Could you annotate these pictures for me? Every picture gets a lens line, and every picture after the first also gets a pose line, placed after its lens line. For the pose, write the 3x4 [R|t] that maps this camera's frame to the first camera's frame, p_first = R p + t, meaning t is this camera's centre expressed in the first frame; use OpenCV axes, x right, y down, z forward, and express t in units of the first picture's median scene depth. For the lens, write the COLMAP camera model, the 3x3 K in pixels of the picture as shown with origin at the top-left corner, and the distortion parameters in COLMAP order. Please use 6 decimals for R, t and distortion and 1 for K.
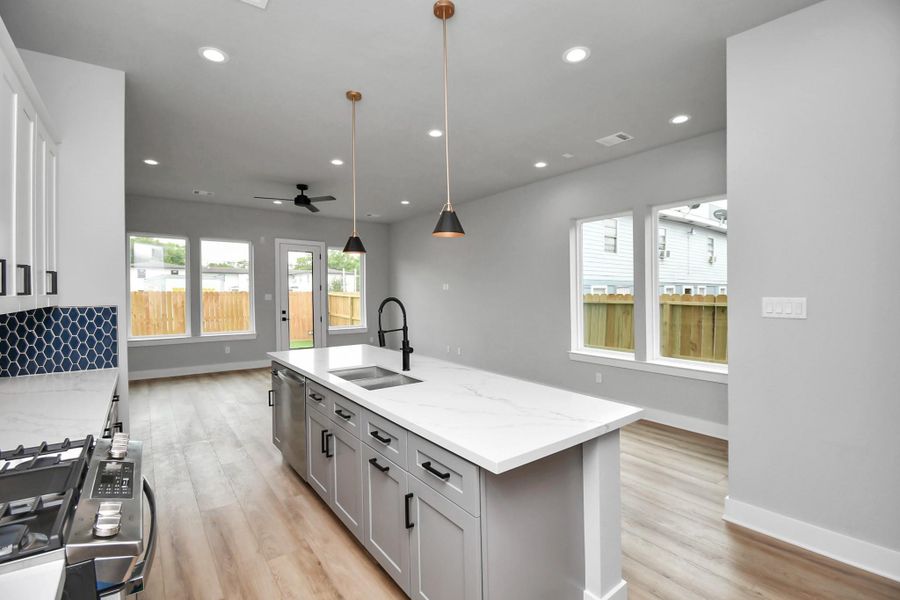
lens RADIAL K [[406.4, 0, 452.0], [0, 406.4, 280.3], [0, 0, 1]] dist [-0.000381, -0.000013]
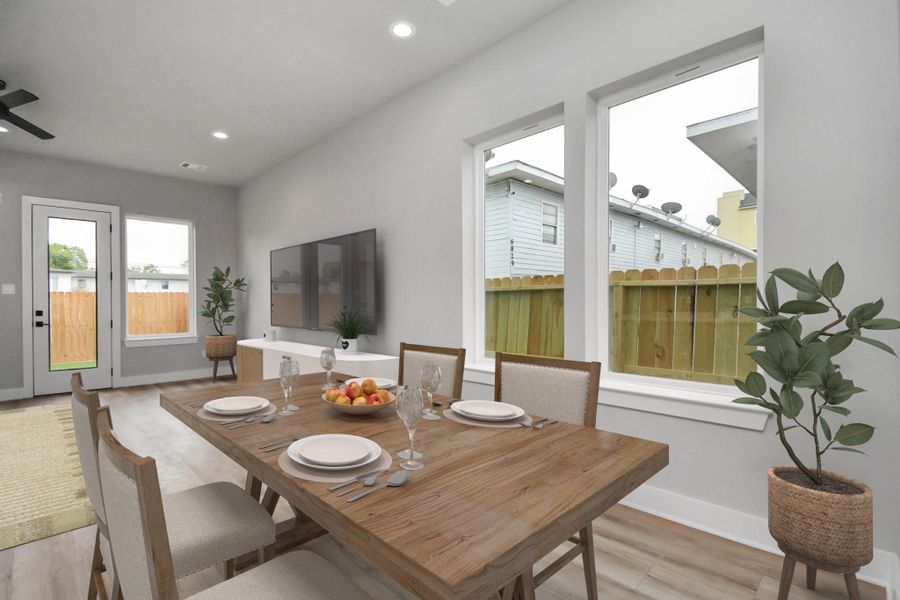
lens RADIAL K [[427.4, 0, 437.8], [0, 427.4, 298.6], [0, 0, 1]] dist [-0.001833, -0.000455]
pose [[0.994749, -0.011098, 0.101741, 0.152136], [0.008514, 0.999631, 0.025797, 0.048908], [-0.101990, -0.024795, 0.994476, 0.308228]]
